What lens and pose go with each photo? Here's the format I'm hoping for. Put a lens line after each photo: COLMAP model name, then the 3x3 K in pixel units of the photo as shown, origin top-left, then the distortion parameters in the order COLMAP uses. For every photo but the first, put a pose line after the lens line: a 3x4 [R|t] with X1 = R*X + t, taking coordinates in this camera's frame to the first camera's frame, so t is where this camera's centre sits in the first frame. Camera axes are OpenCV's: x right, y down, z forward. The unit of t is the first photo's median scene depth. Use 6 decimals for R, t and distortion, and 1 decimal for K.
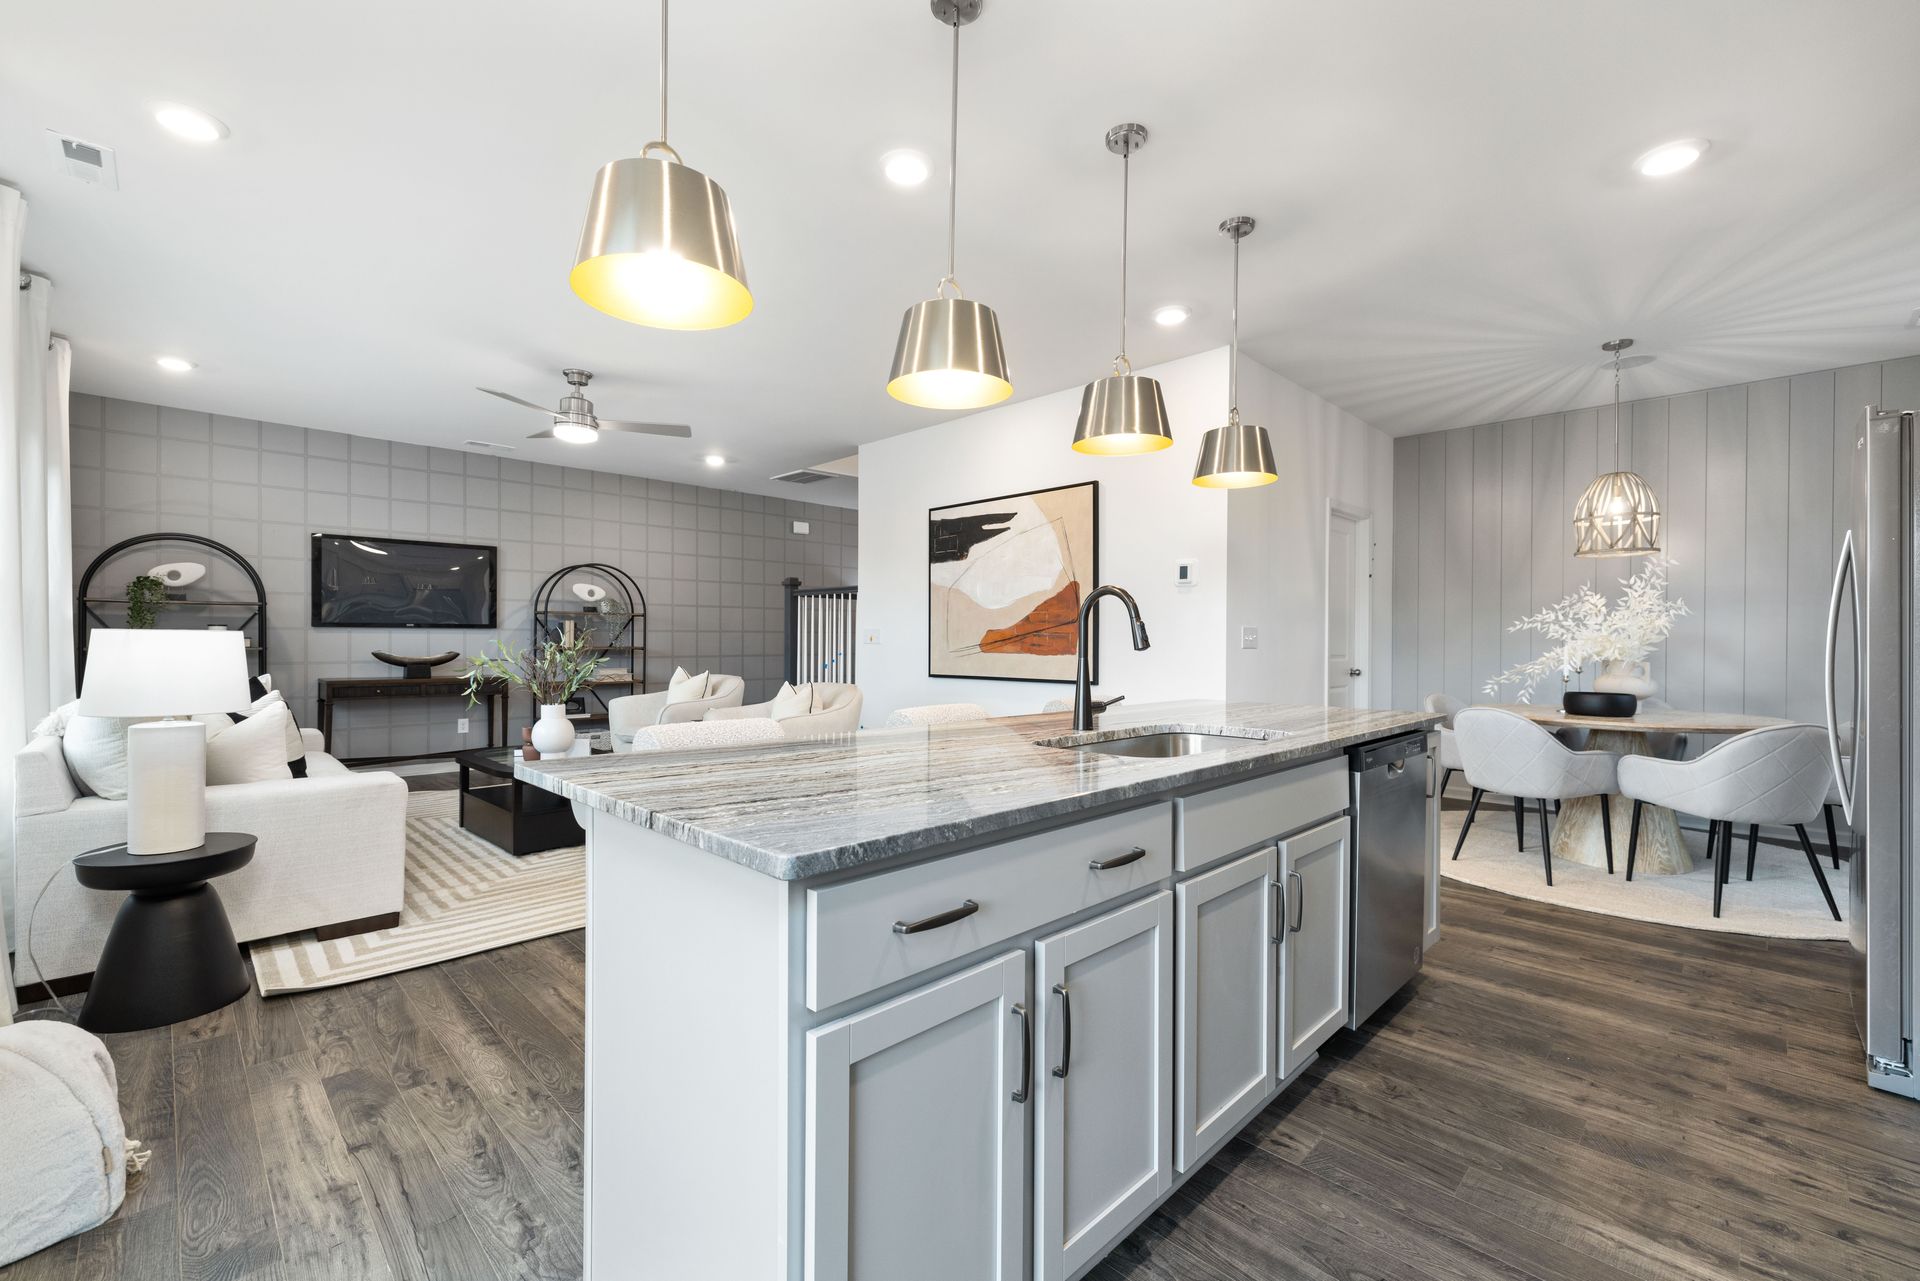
lens RADIAL K [[810.8, 0, 961.7], [0, 810.8, 641.0], [0, 0, 1]] dist [0.000905, 0.000232]
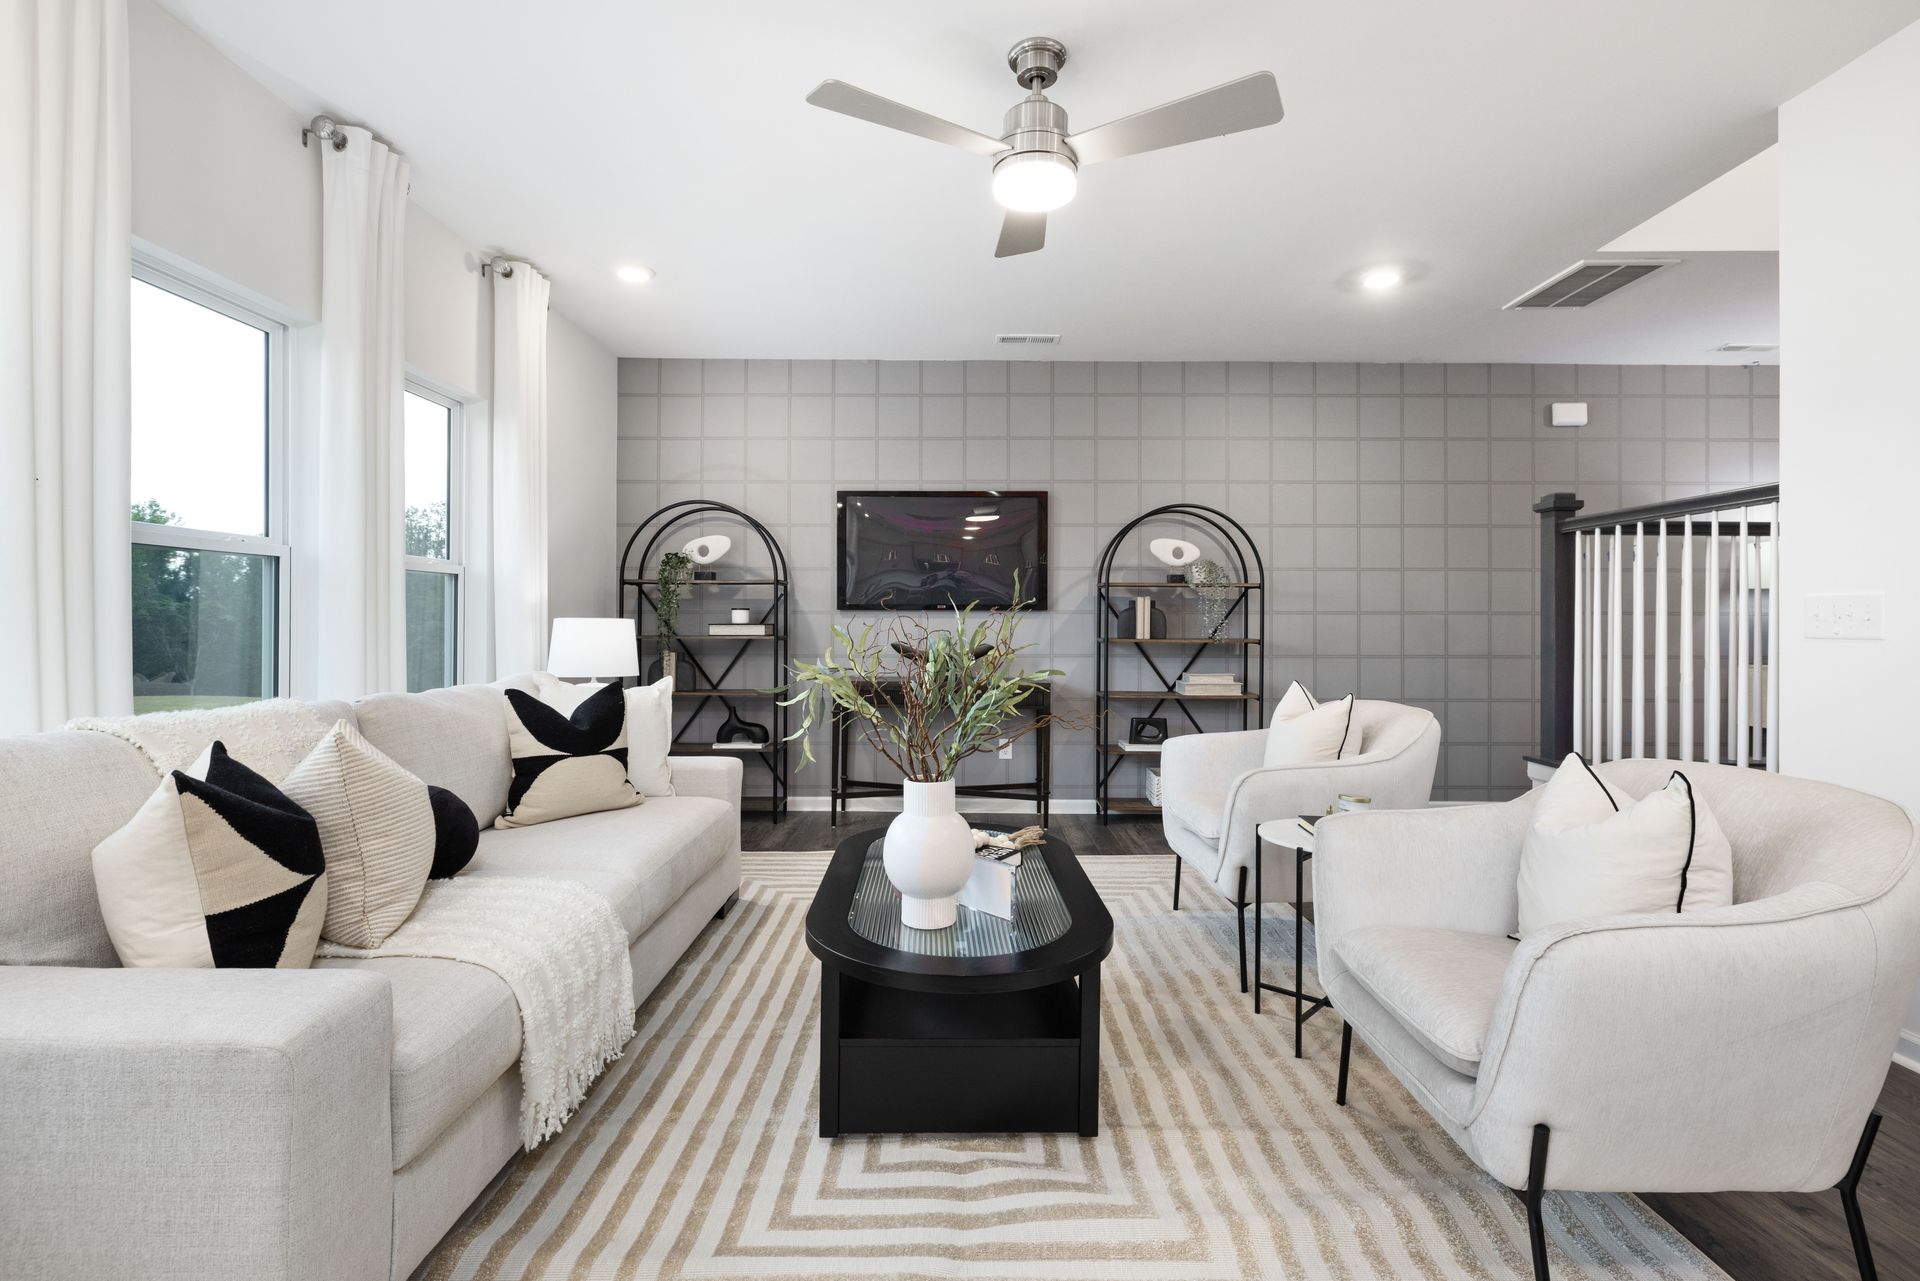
lens RADIAL K [[867.3, 0, 953.1], [0, 867.3, 622.8], [0, 0, 1]] dist [-0.007851, 0.001675]
pose [[0.702316, -0.003010, -0.711859, -0.169115], [-0.002575, 0.999974, -0.006768, 0.000107], [0.711861, 0.006586, 0.702290, 0.677993]]
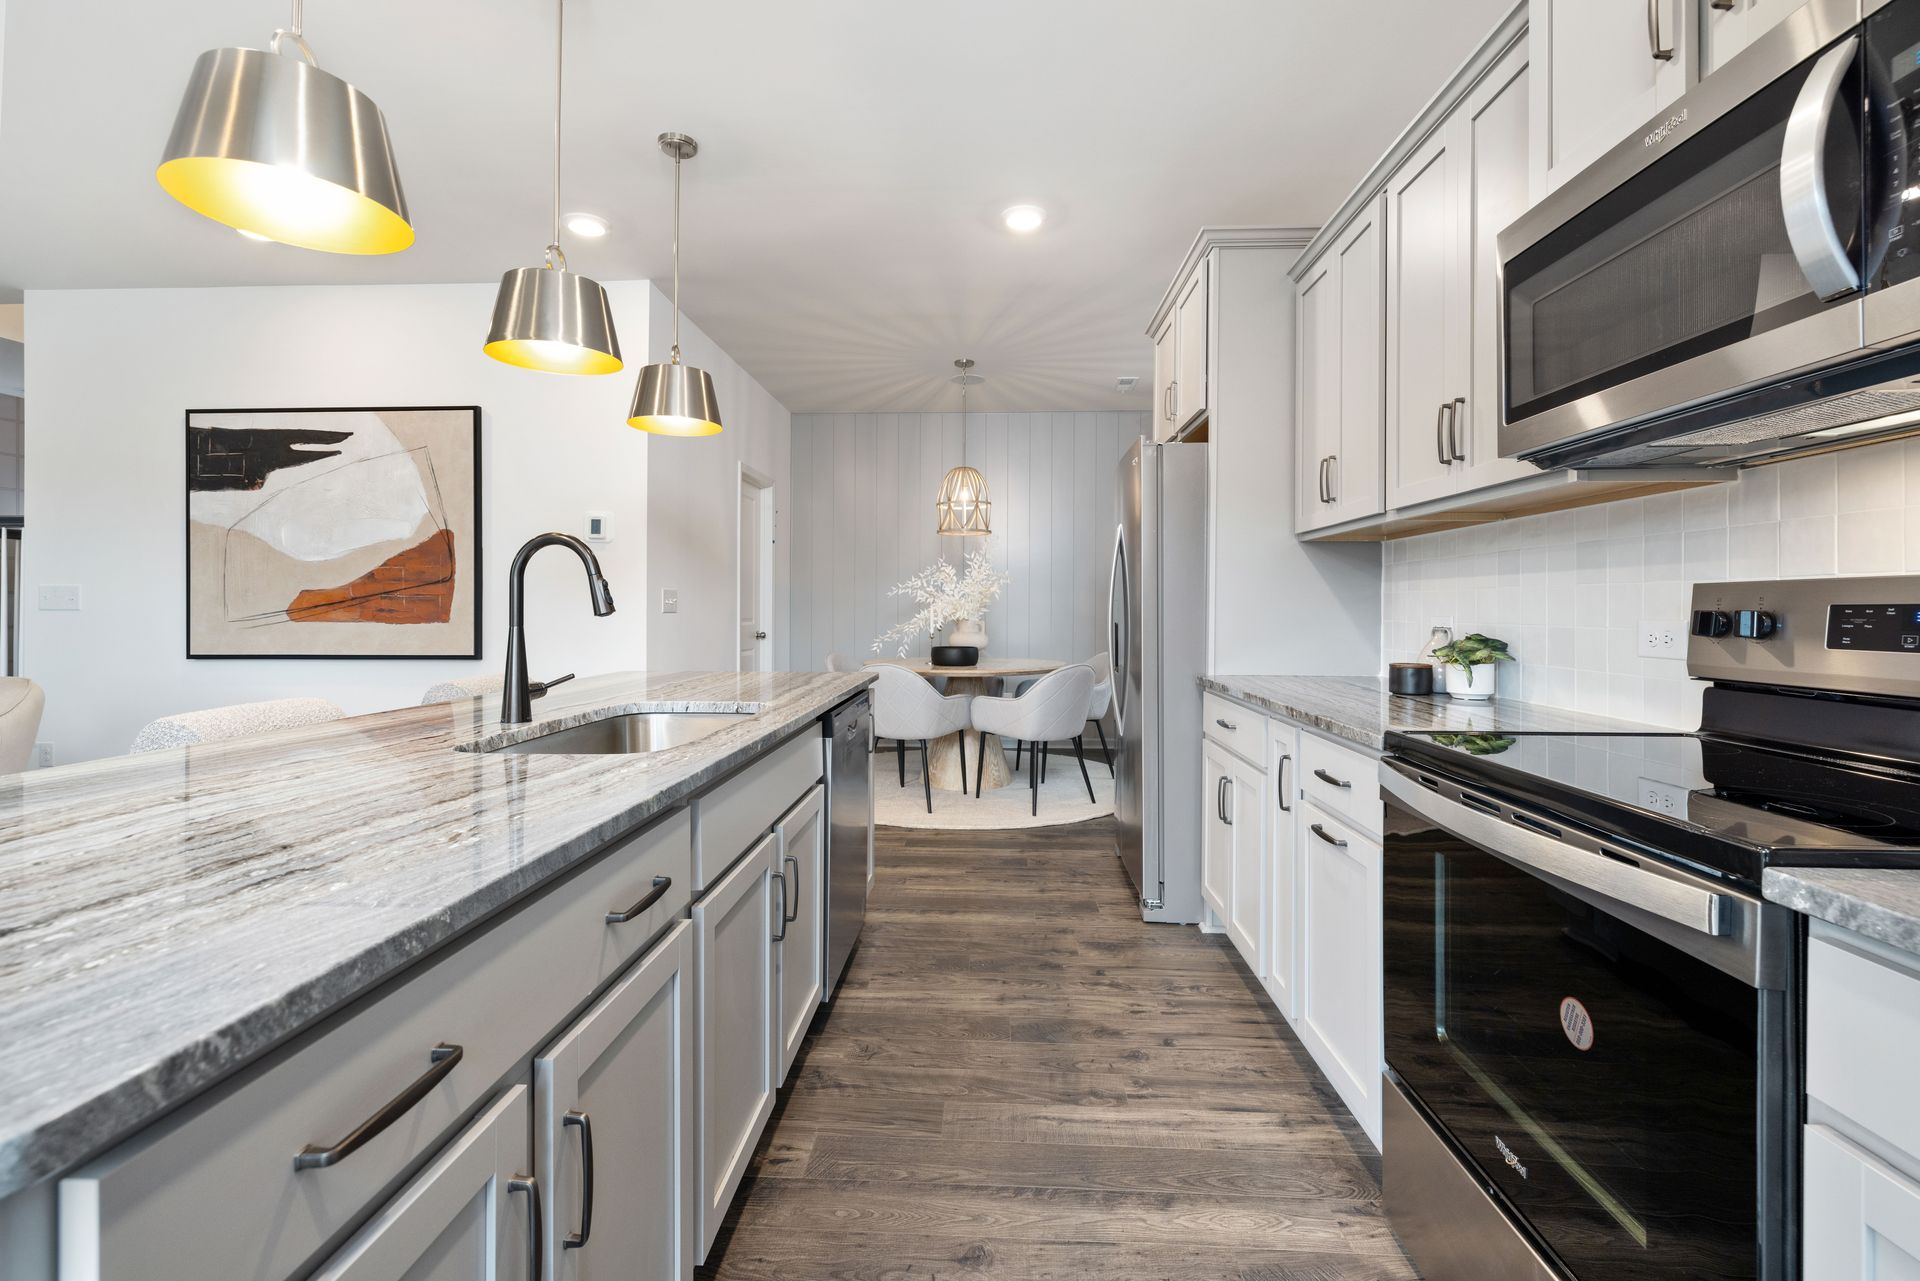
lens RADIAL K [[810.8, 0, 951.0], [0, 810.8, 607.9], [0, 0, 1]] dist [0.000905, 0.000232]
pose [[0.738526, -0.003626, 0.674215, -0.034788], [0.001558, 0.999992, 0.003672, 0.000772], [-0.674223, -0.001662, 0.738526, 0.097847]]
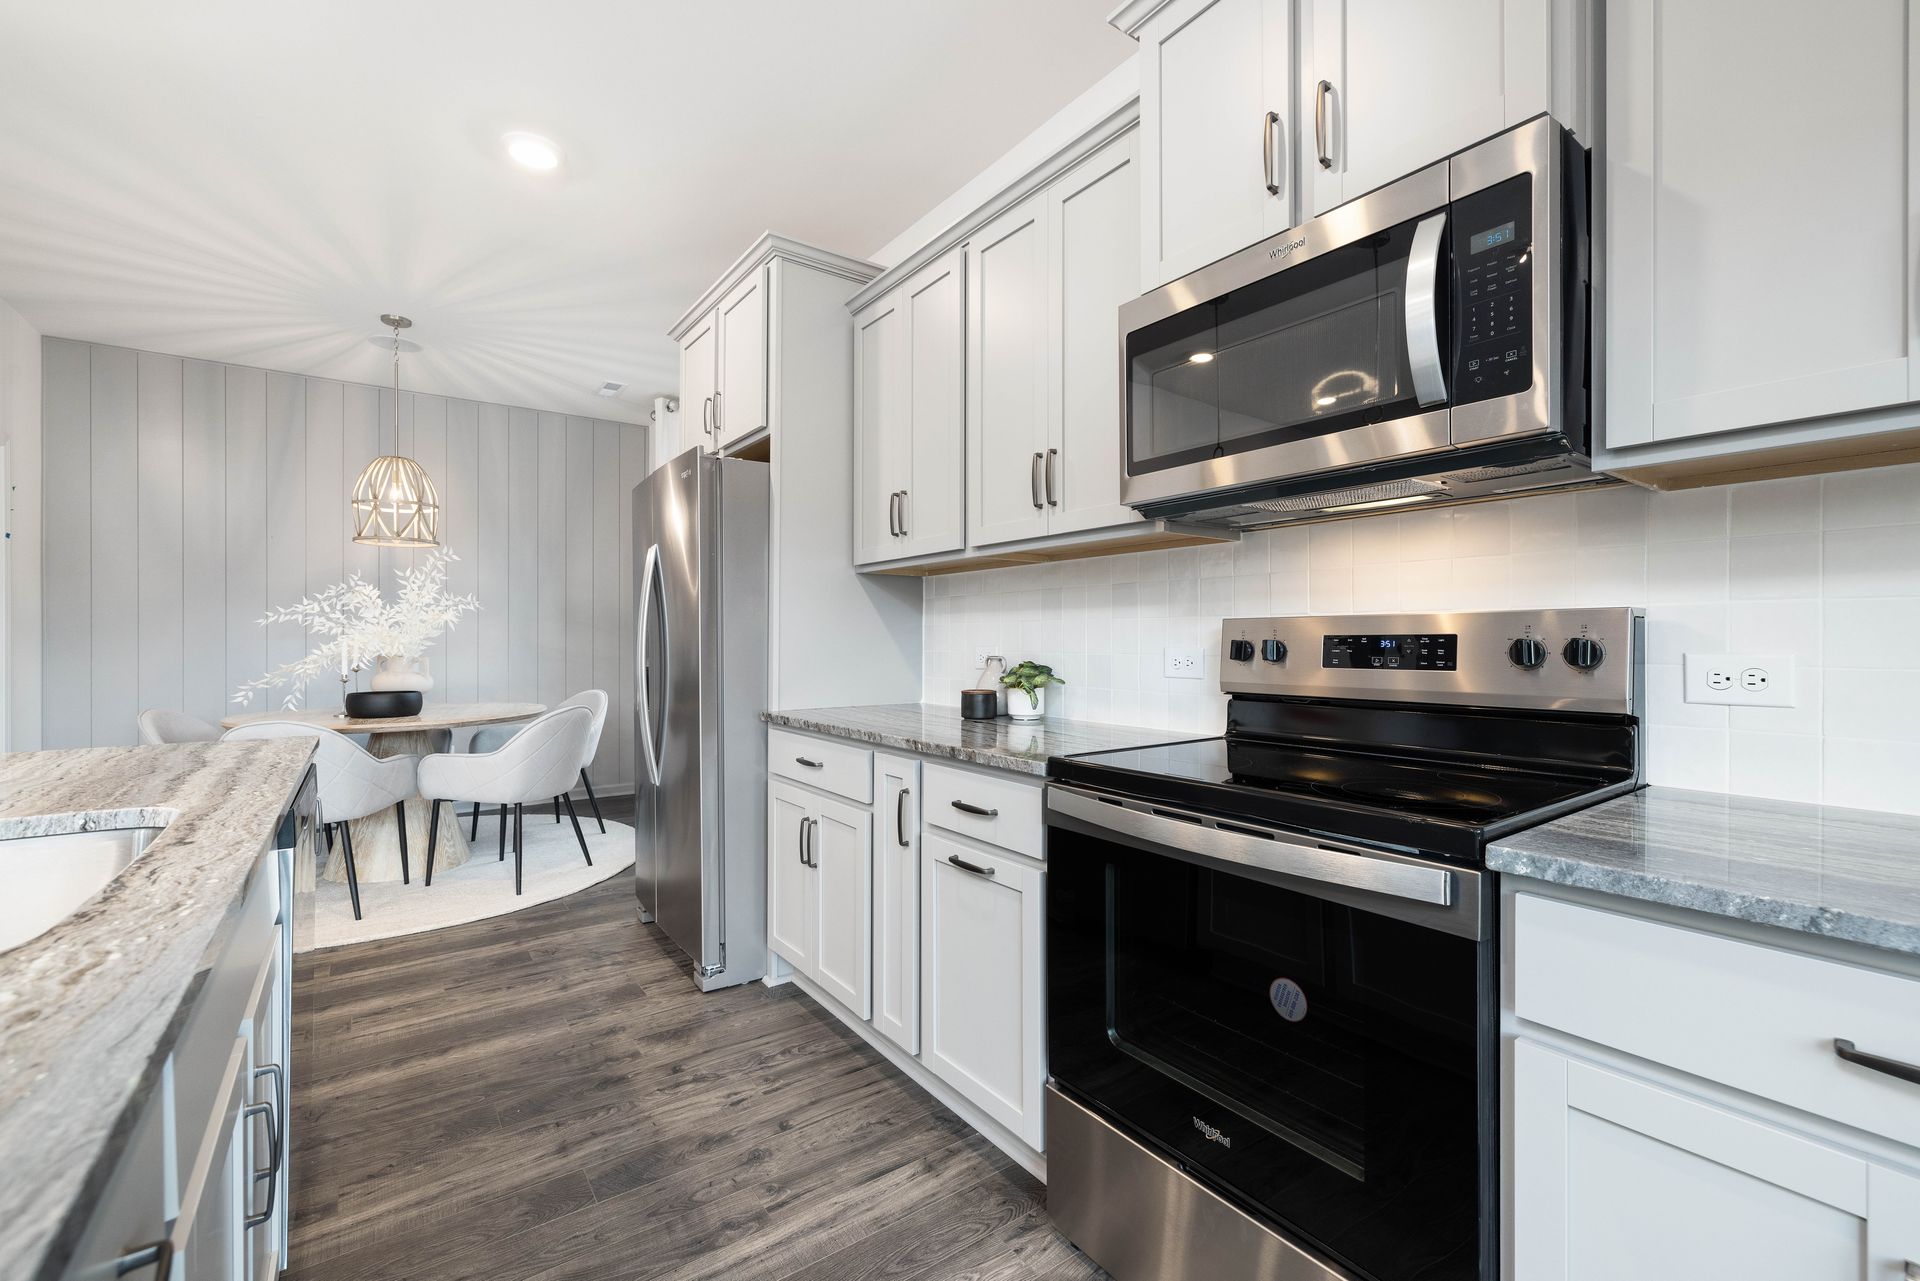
lens RADIAL K [[810.8, 0, 953.1], [0, 810.8, 638.6], [0, 0, 1]] dist [0.000905, 0.000232]
pose [[0.150150, -0.004981, 0.988651, -0.025713], [0.002569, 0.999986, 0.004648, 0.000507], [-0.988660, 0.001842, 0.150161, 0.222961]]
